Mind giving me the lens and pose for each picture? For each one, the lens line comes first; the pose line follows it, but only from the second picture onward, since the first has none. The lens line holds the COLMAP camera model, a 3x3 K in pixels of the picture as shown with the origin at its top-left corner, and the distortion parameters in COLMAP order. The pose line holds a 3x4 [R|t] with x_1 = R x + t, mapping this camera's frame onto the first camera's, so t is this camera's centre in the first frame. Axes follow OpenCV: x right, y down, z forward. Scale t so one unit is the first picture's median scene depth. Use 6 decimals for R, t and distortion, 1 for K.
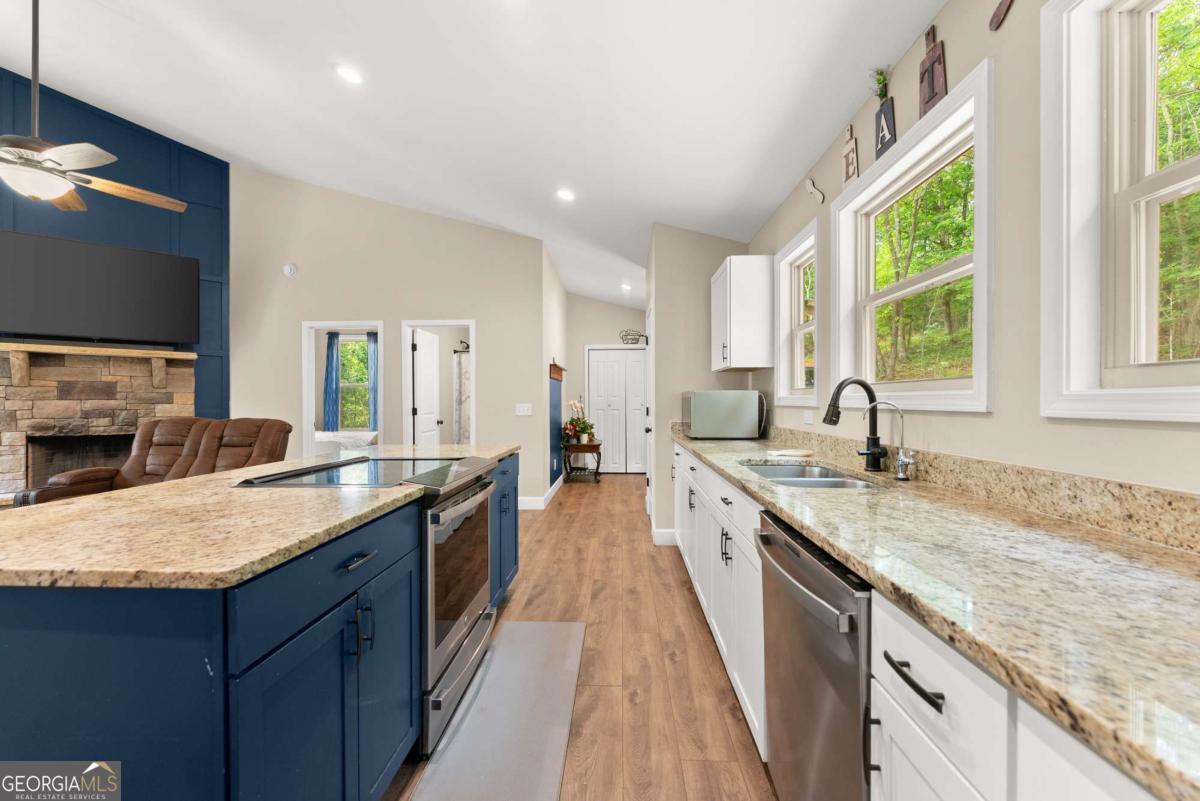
lens RADIAL K [[493.1, 0, 600.4], [0, 493.1, 403.3], [0, 0, 1]] dist [-0.002108, -0.002183]
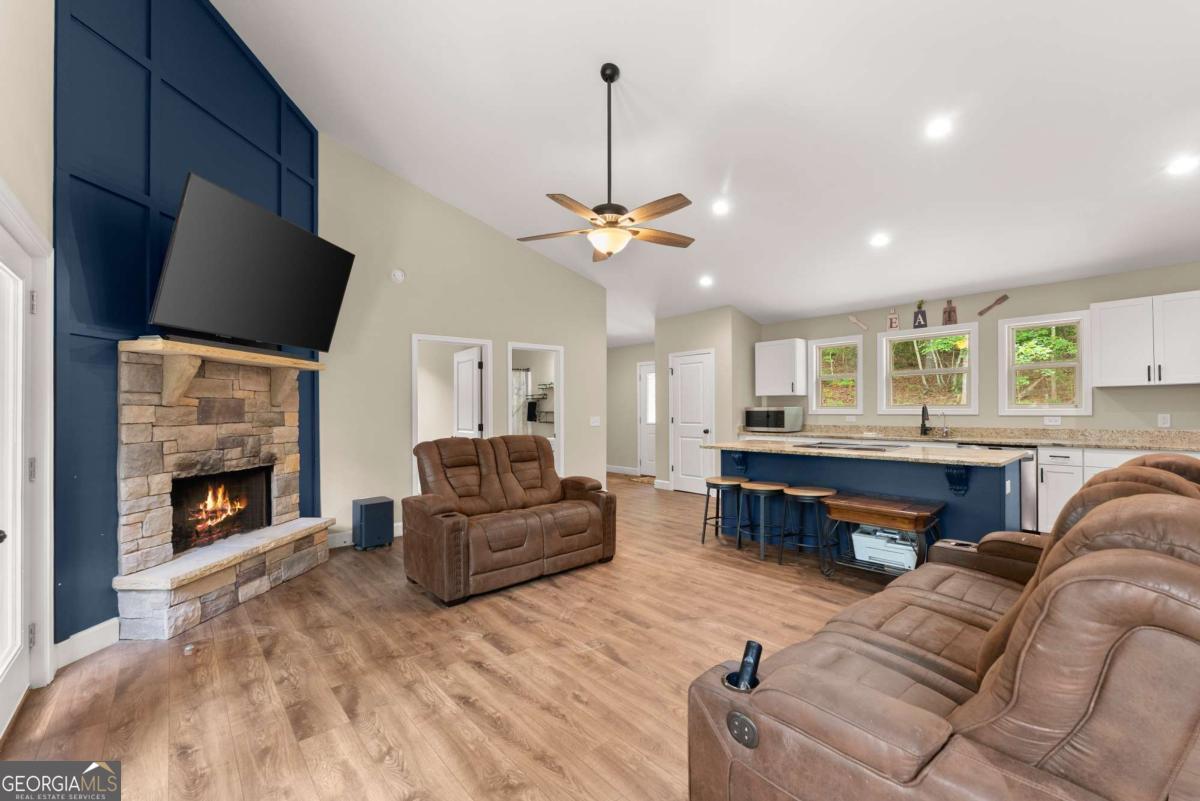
lens RADIAL K [[493.1, 0, 621.3], [0, 493.1, 426.8], [0, 0, 1]] dist [-0.002108, -0.002183]
pose [[0.714374, -0.035036, 0.698886, -1.185789], [0.015975, 0.999302, 0.033767, -0.018618], [-0.699581, -0.012958, 0.714435, 0.056193]]
